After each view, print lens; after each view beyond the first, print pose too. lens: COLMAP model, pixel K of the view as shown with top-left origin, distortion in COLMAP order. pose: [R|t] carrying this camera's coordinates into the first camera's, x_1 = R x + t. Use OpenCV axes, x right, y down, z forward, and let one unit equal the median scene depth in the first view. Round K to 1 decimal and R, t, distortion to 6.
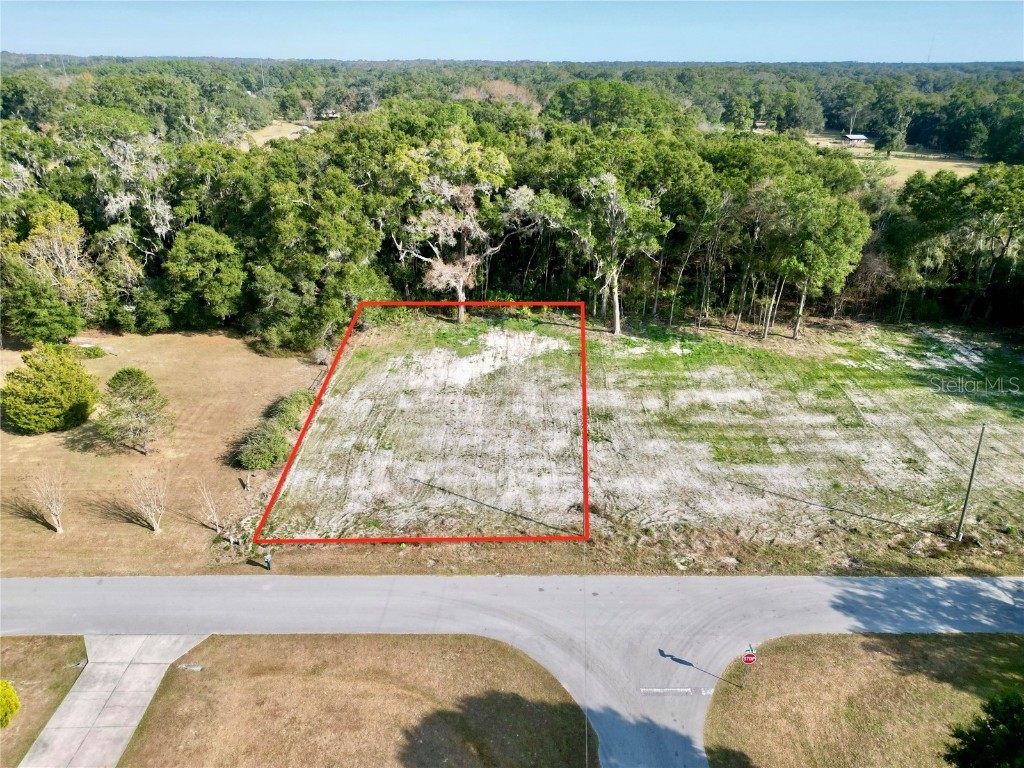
lens RADIAL K [[714.9, 0, 512.0], [0, 714.9, 384.0], [0, 0, 1]] dist [0.075651, -0.077698]
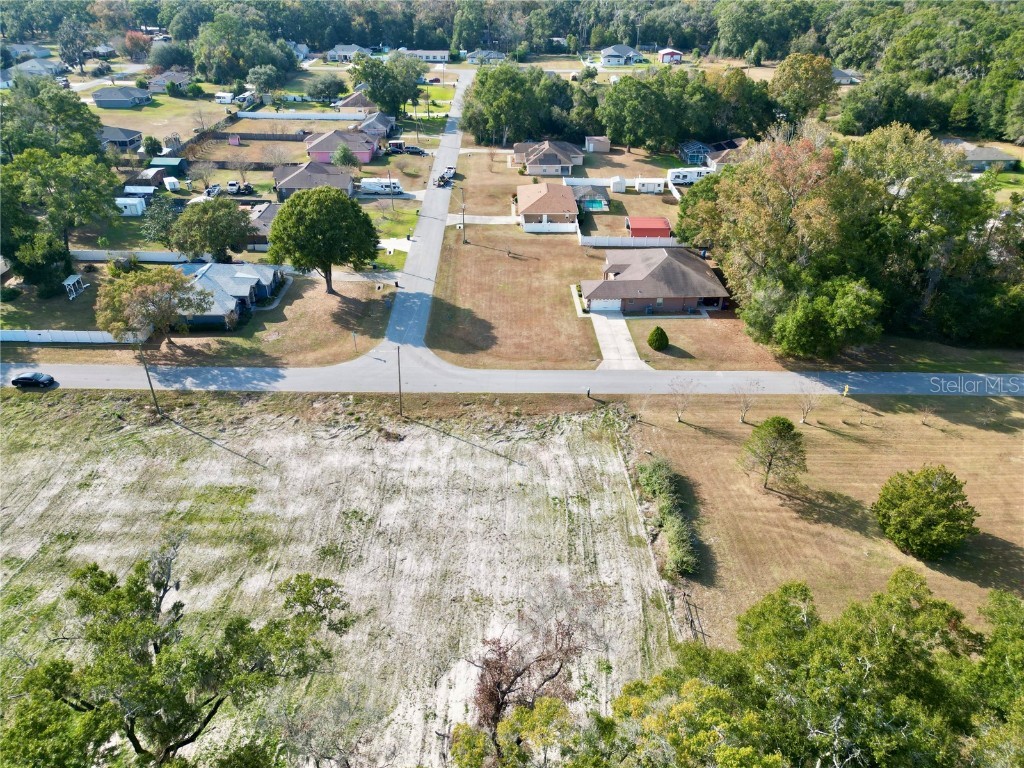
lens RADIAL K [[714.9, 0, 512.0], [0, 714.9, 384.0], [0, 0, 1]] dist [0.075651, -0.077698]
pose [[-0.999776, -0.000311, -0.021176, -0.076531], [-0.017678, 0.562903, 0.826334, -0.800056], [0.011663, 0.826523, -0.562783, 1.311330]]
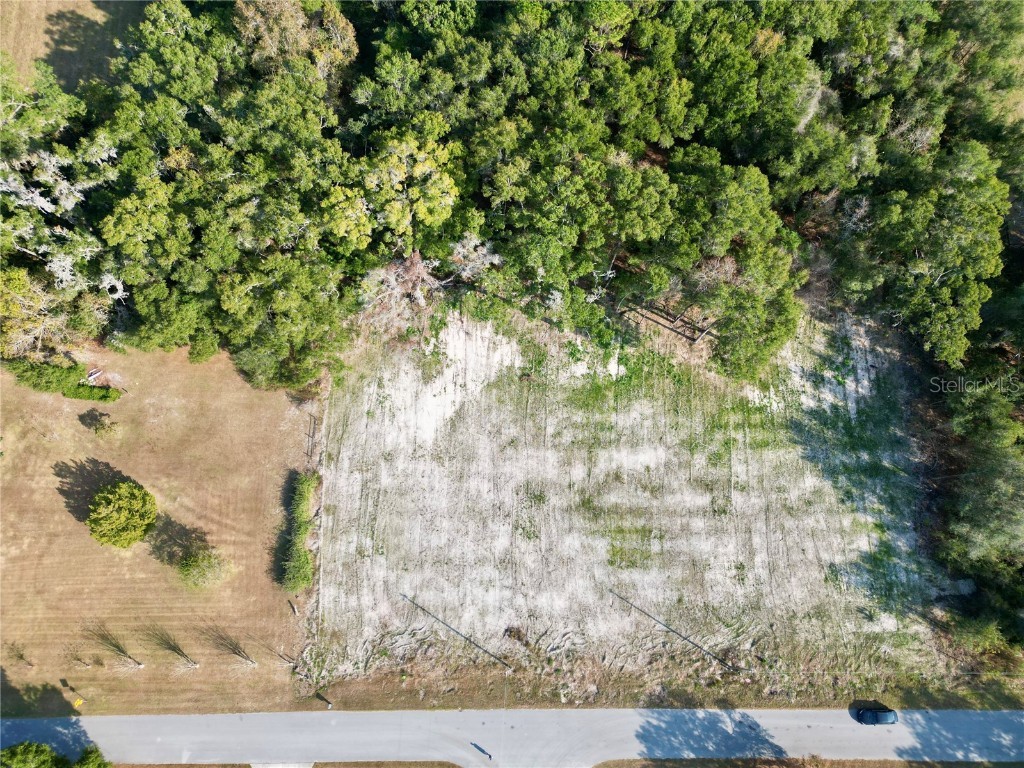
lens RADIAL K [[714.9, 0, 512.0], [0, 714.9, 384.0], [0, 0, 1]] dist [0.075651, -0.077698]
pose [[0.999847, -0.016898, -0.004482, 0.087799], [0.014516, 0.659560, 0.751511, -1.076382], [-0.009743, -0.751462, 0.659705, 0.277967]]
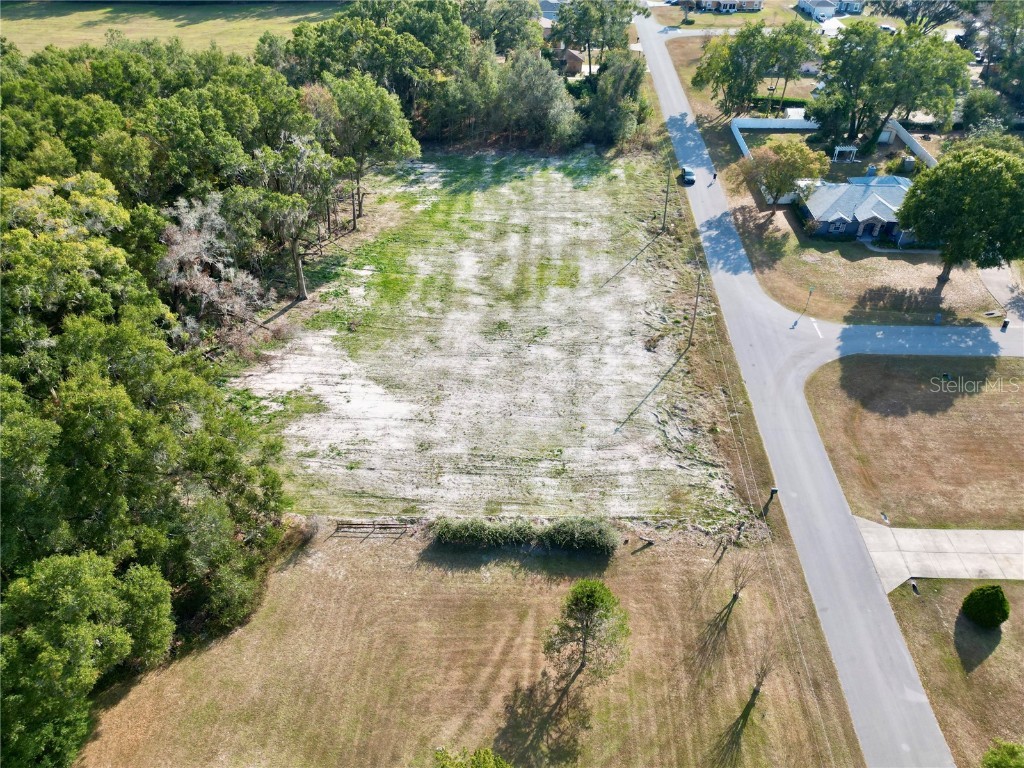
lens RADIAL K [[714.9, 0, 512.0], [0, 714.9, 384.0], [0, 0, 1]] dist [0.075651, -0.077698]
pose [[0.049764, -0.628353, 0.776335, -0.806704], [0.408804, 0.722018, 0.558184, -0.511497], [-0.911265, 0.289591, 0.292804, 0.664331]]
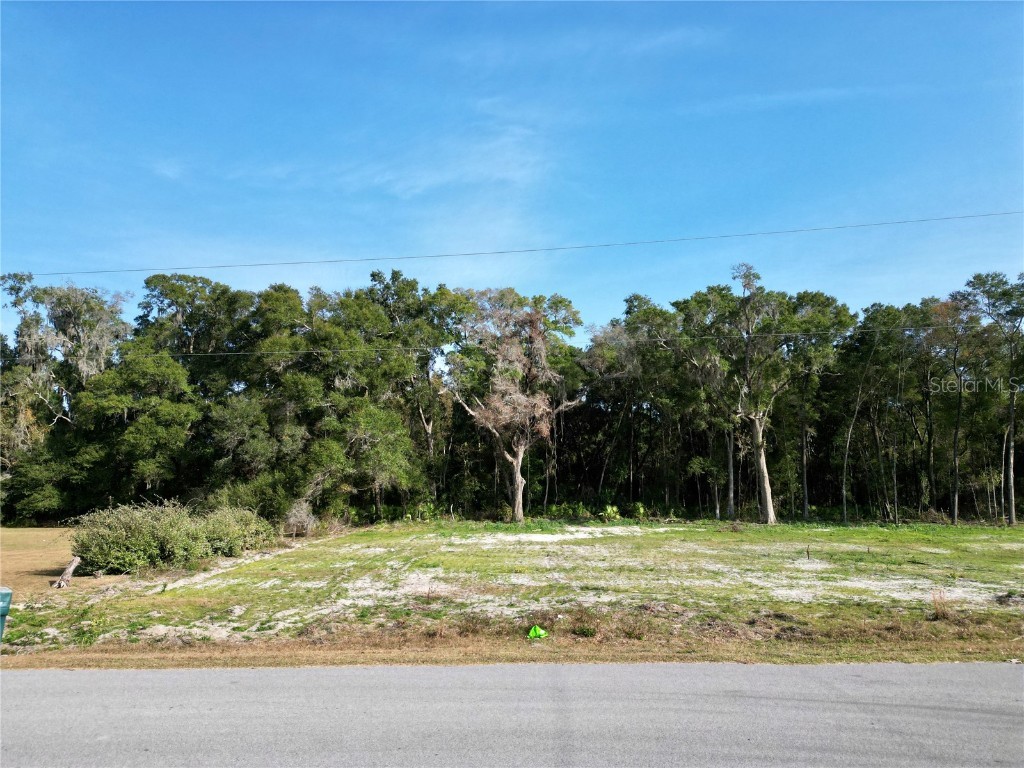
lens RADIAL K [[714.9, 0, 512.0], [0, 714.9, 384.0], [0, 0, 1]] dist [0.075651, -0.077698]
pose [[0.999820, -0.010220, 0.016007, -0.116647], [0.017286, 0.838793, -0.544176, 0.217750], [-0.007865, 0.544355, 0.838818, 0.518903]]
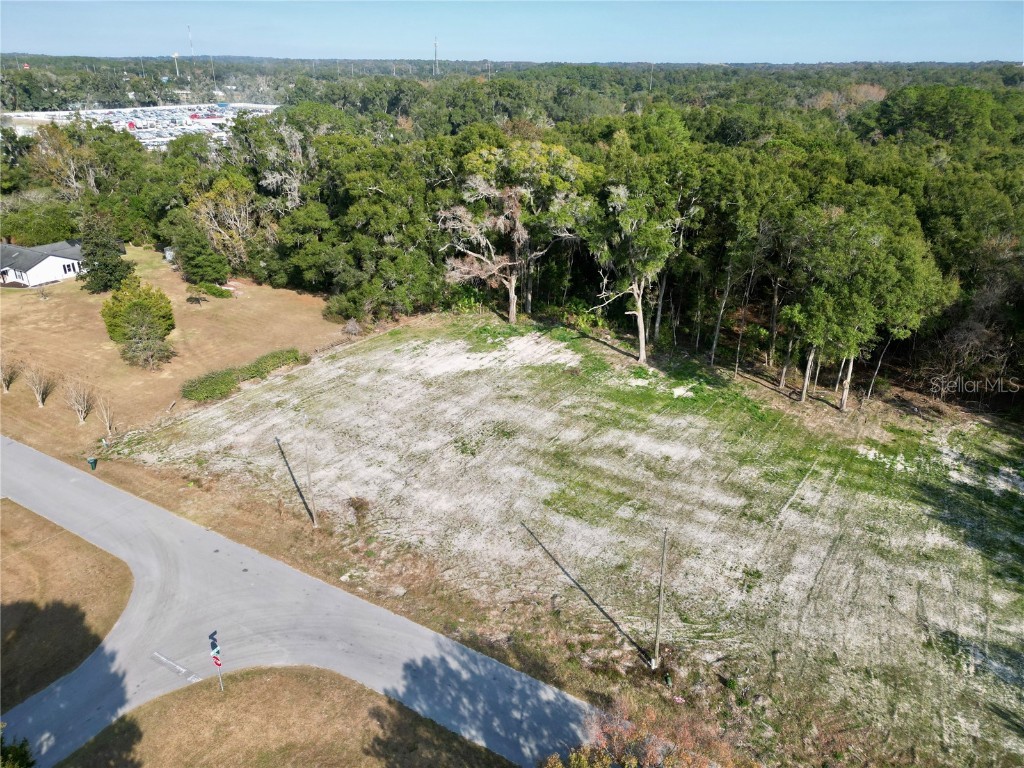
lens RADIAL K [[714.9, 0, 512.0], [0, 714.9, 384.0], [0, 0, 1]] dist [0.075651, -0.077698]
pose [[0.856862, 0.209062, -0.471255, 0.564529], [-0.211687, 0.976151, 0.048146, -0.065872], [0.470081, 0.058504, 0.880682, 0.155528]]
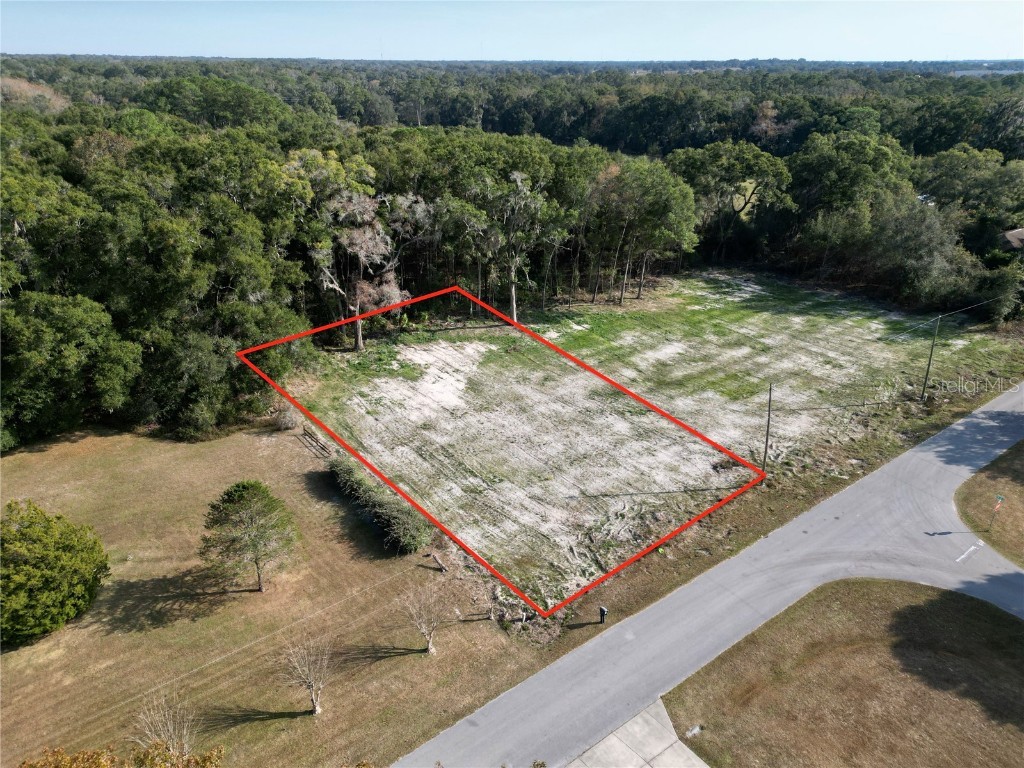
lens RADIAL K [[714.9, 0, 512.0], [0, 714.9, 384.0], [0, 0, 1]] dist [0.075651, -0.077698]
pose [[0.794279, -0.248743, 0.554300, -0.578633], [0.245726, 0.965920, 0.081348, -0.093251], [-0.555644, 0.071593, 0.828332, 0.191242]]
